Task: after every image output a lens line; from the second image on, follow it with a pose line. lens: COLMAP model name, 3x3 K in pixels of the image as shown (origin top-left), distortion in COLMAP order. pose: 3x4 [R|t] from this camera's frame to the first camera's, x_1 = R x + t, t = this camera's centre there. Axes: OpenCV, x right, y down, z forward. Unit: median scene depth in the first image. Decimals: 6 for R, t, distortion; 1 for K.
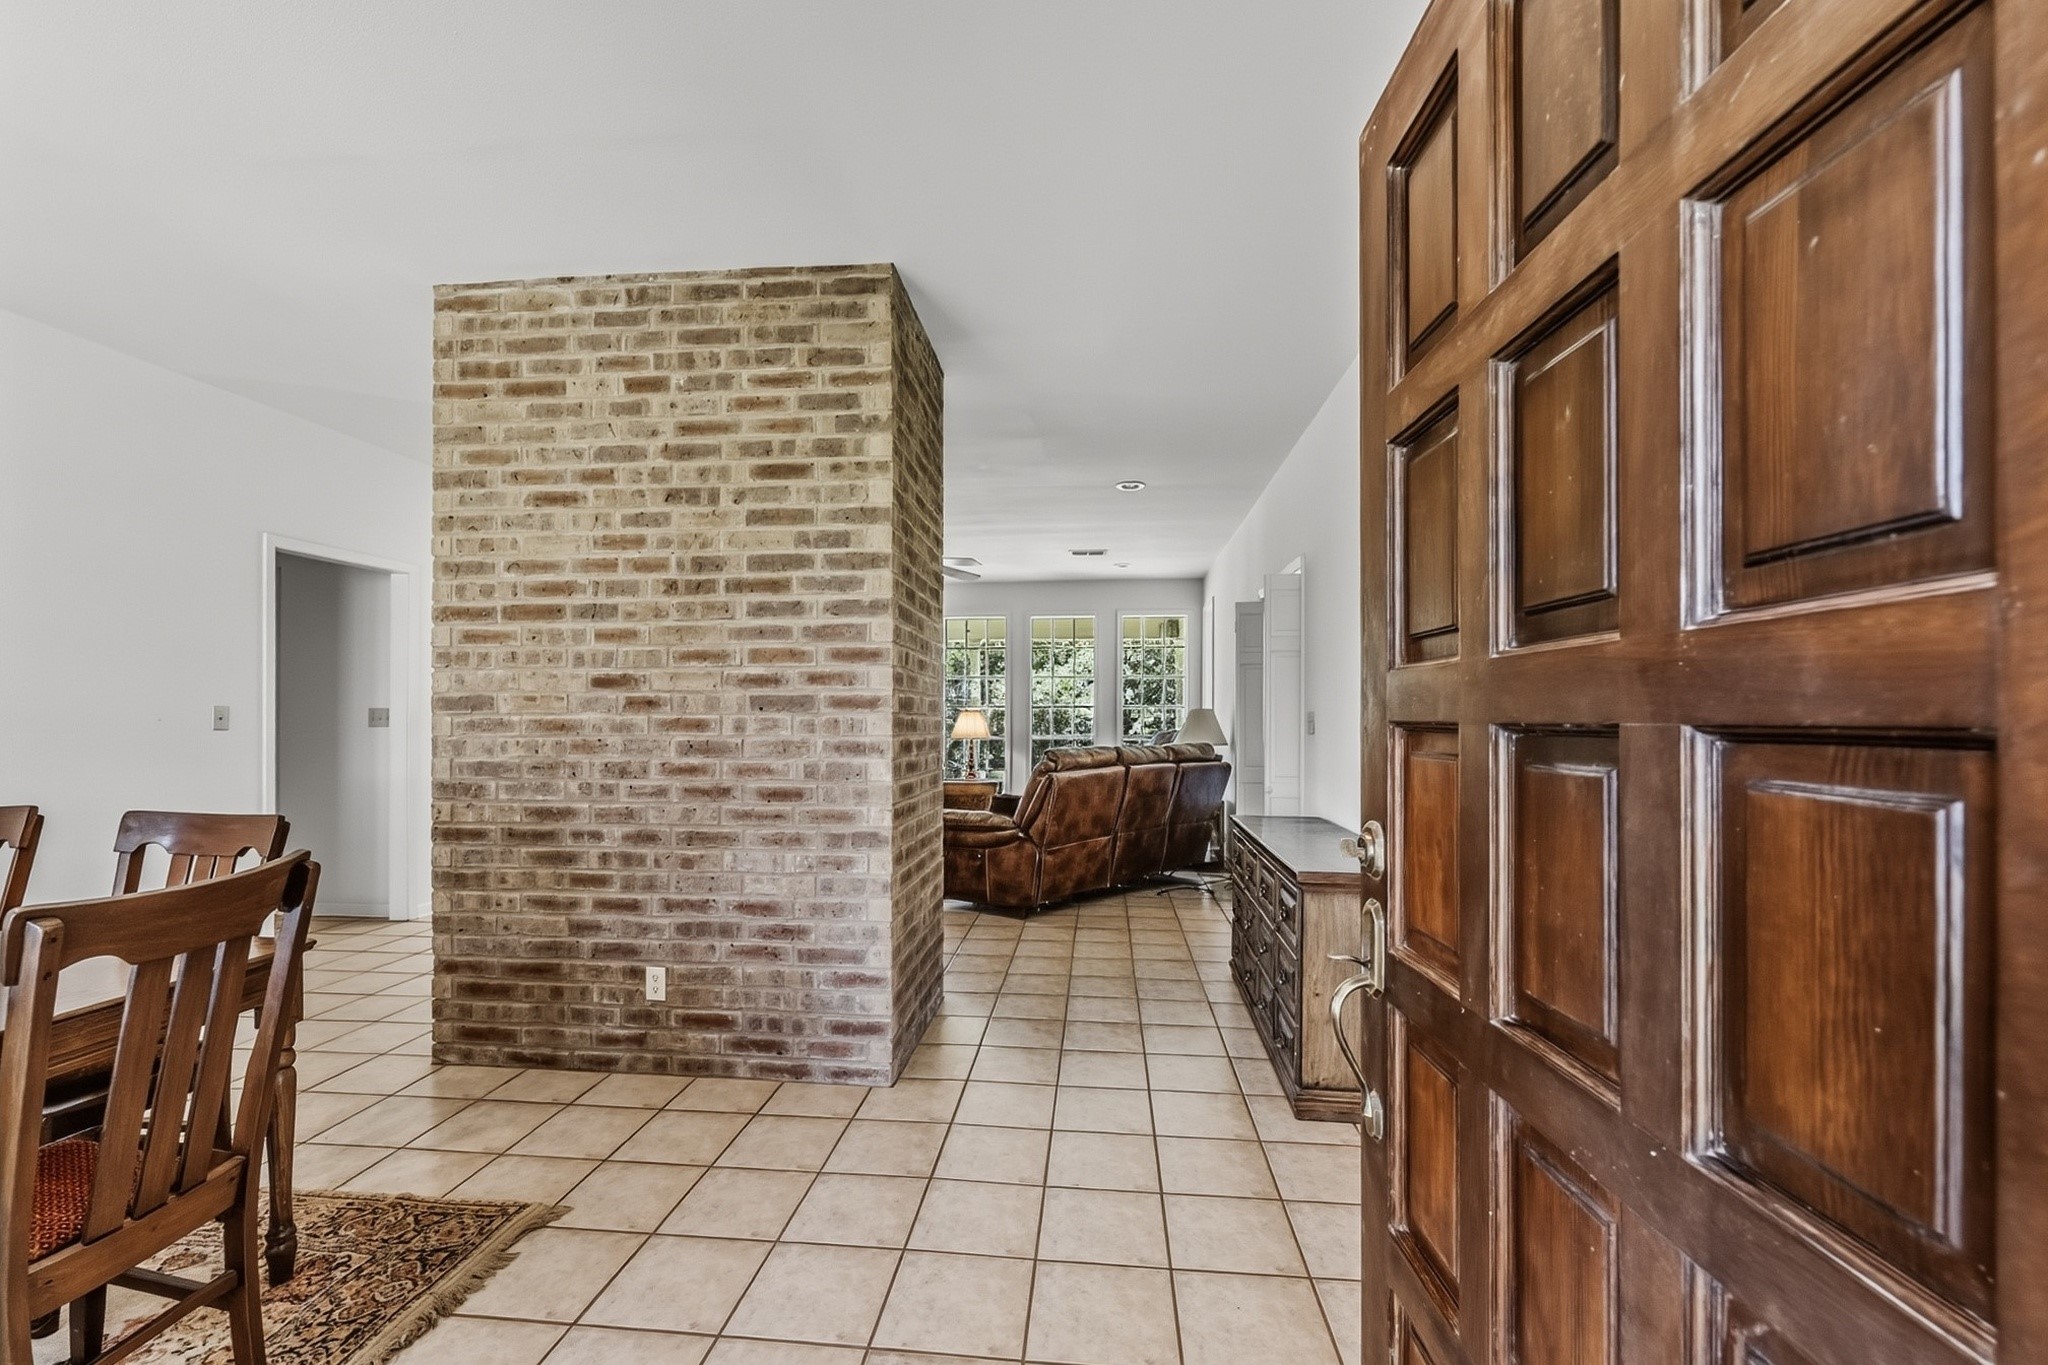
lens RADIAL K [[827.2, 0, 972.7], [0, 827.2, 723.6], [0, 0, 1]] dist [-0.001676, 0.001061]
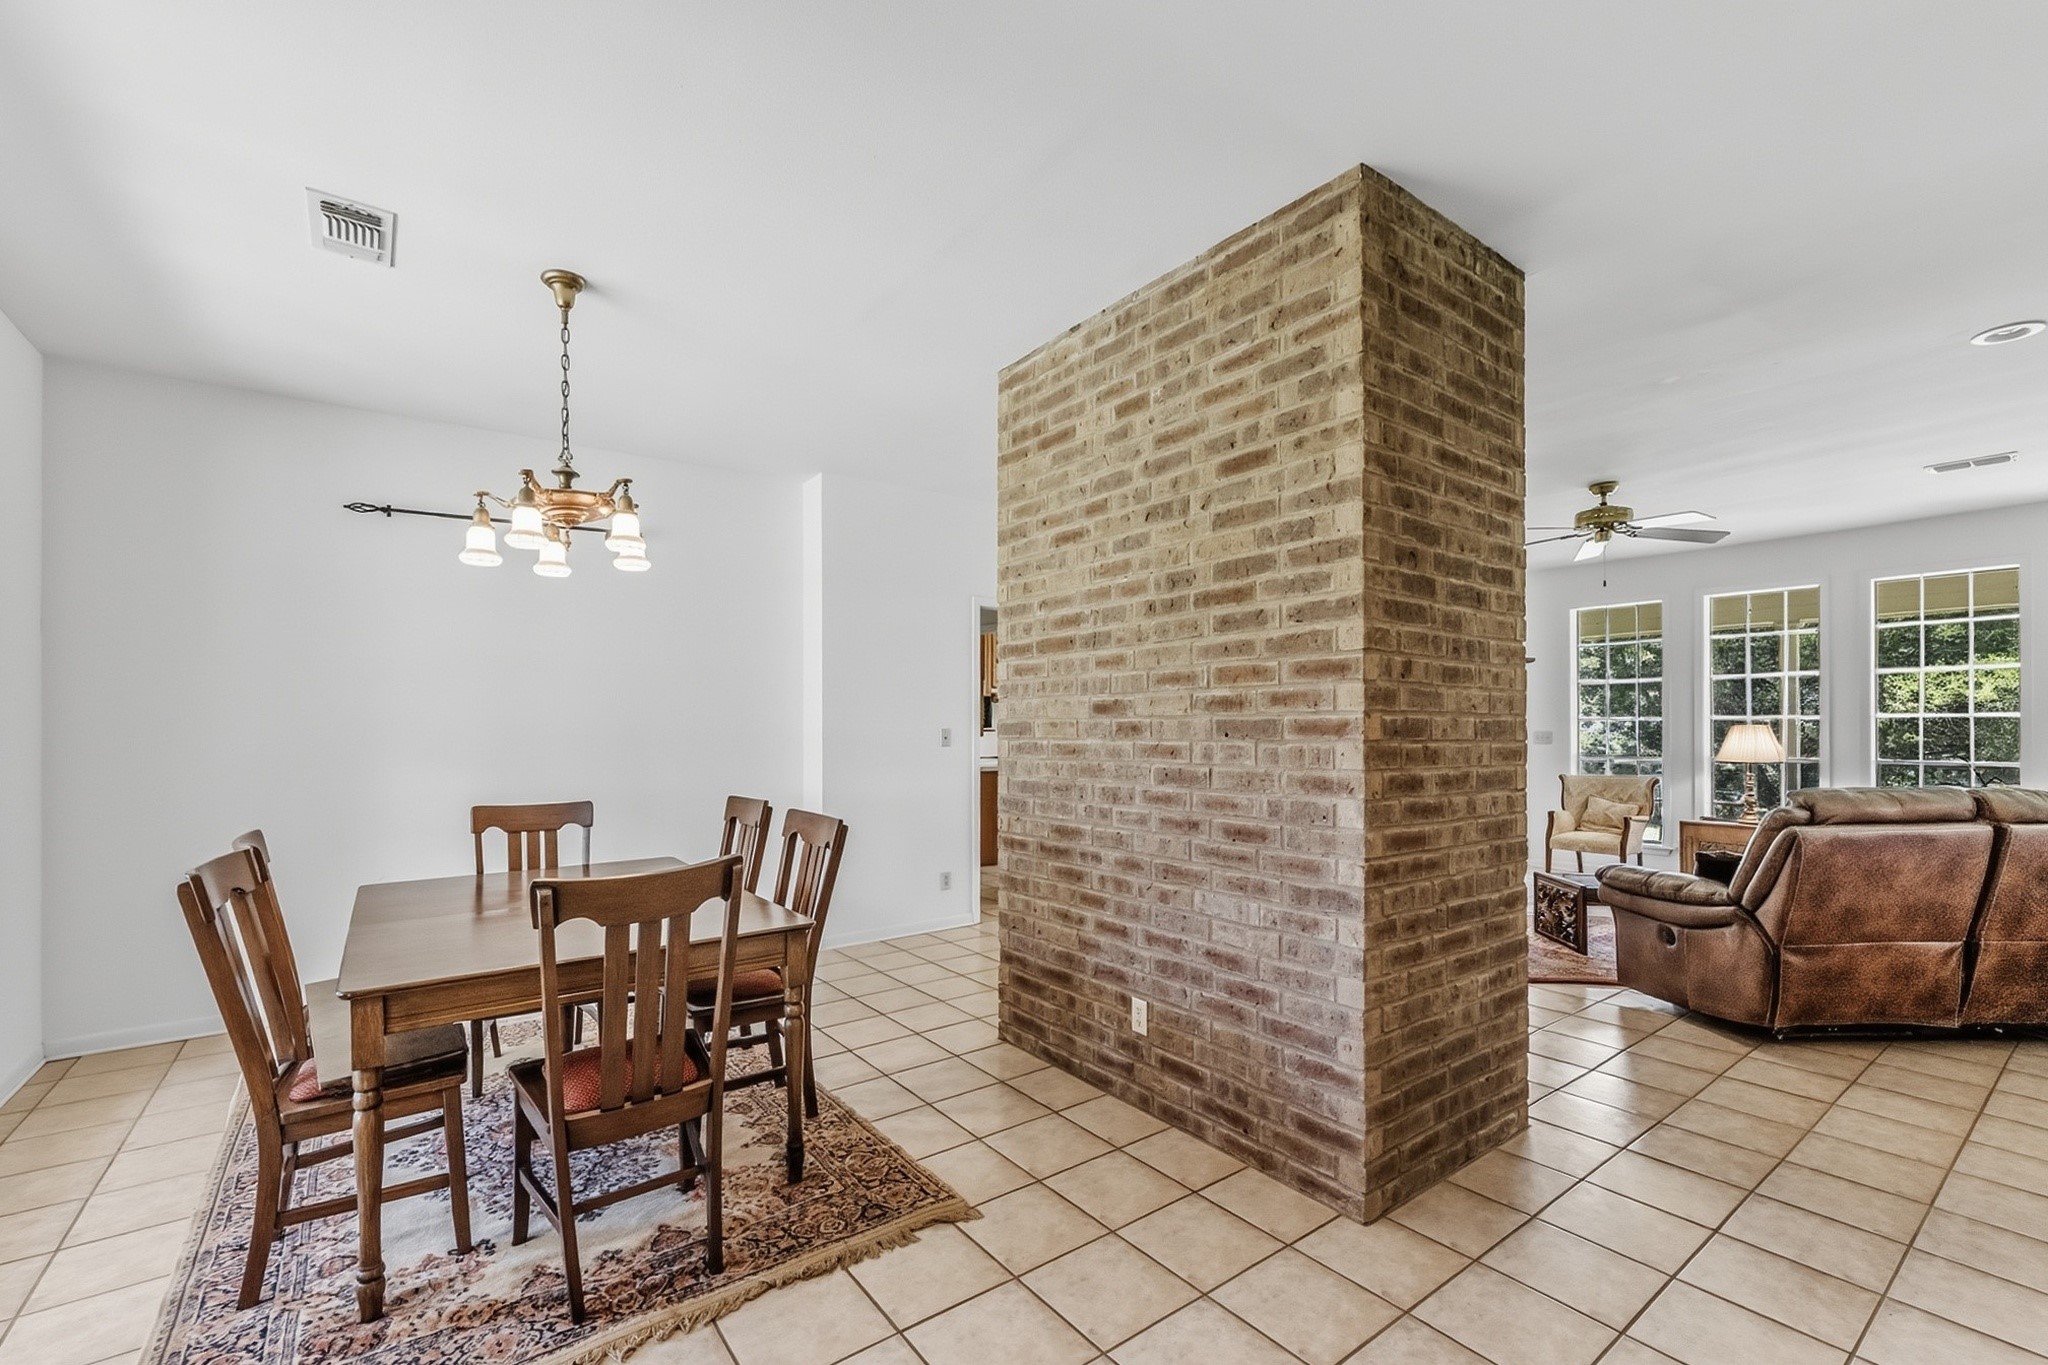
lens RADIAL K [[827.2, 0, 1096.9], [0, 827.2, 726.6], [0, 0, 1]] dist [-0.001676, 0.001061]
pose [[0.703251, -0.002057, -0.710938, 0.277027], [-0.002585, 0.999982, -0.005450, -0.021904], [0.710937, 0.005671, 0.703233, 0.277454]]
